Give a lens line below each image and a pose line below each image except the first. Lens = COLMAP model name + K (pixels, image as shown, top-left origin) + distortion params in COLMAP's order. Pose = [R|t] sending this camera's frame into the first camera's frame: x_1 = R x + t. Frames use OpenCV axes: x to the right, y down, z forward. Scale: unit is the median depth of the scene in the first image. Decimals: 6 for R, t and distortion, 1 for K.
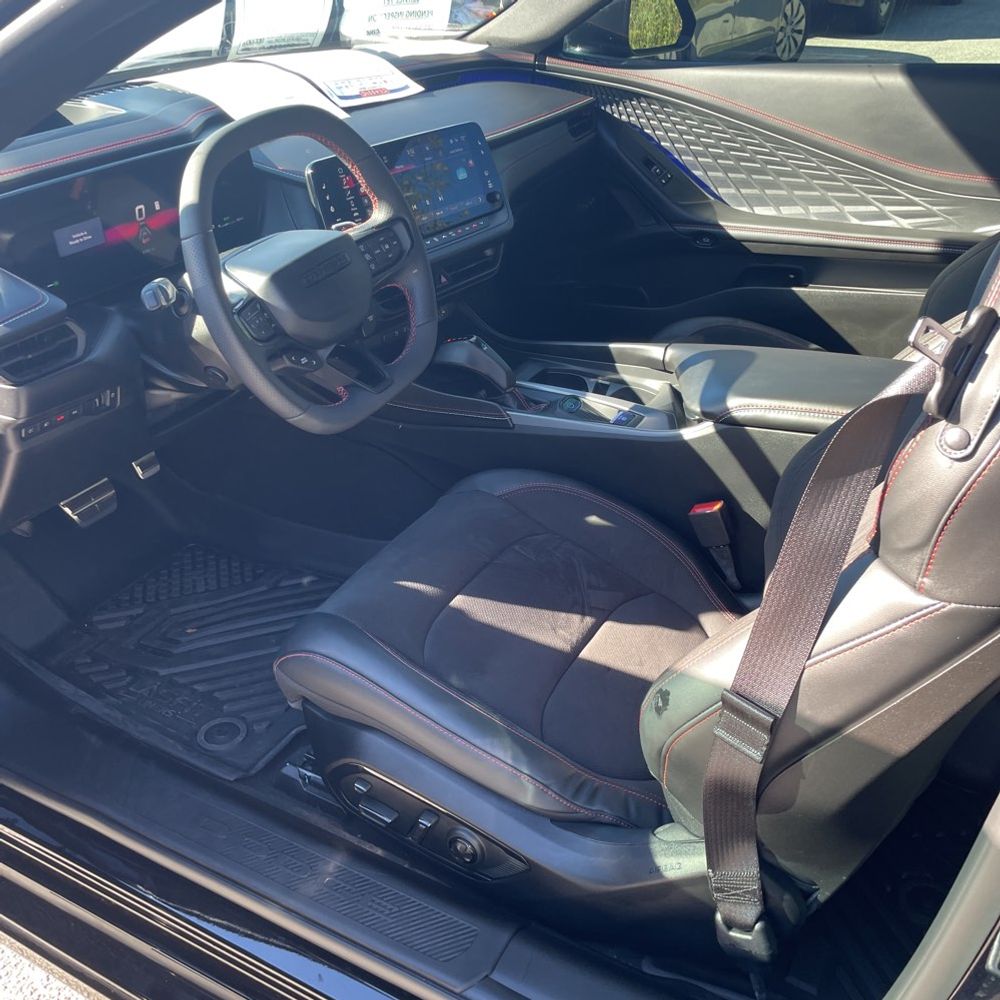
lens RADIAL K [[1005.2, 0, 503.3], [0, 1005.2, 515.4], [0, 0, 1]] dist [0.081566, -0.109508]
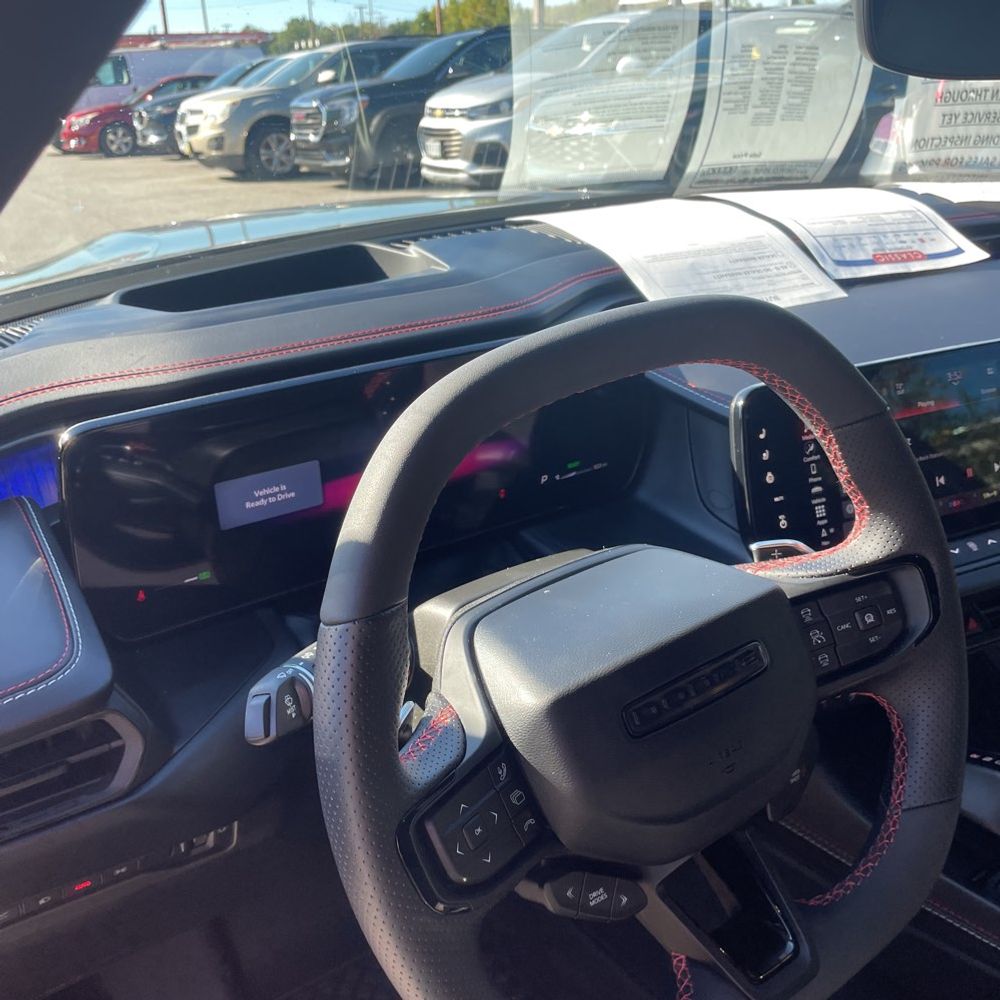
lens RADIAL K [[1005.2, 0, 503.3], [0, 1005.2, 515.4], [0, 0, 1]] dist [0.081566, -0.109508]
pose [[0.892987, 0.179593, -0.412700, -0.082820], [-0.227783, 0.971175, -0.070246, -0.238258], [0.388188, 0.156735, 0.908154, 0.537100]]
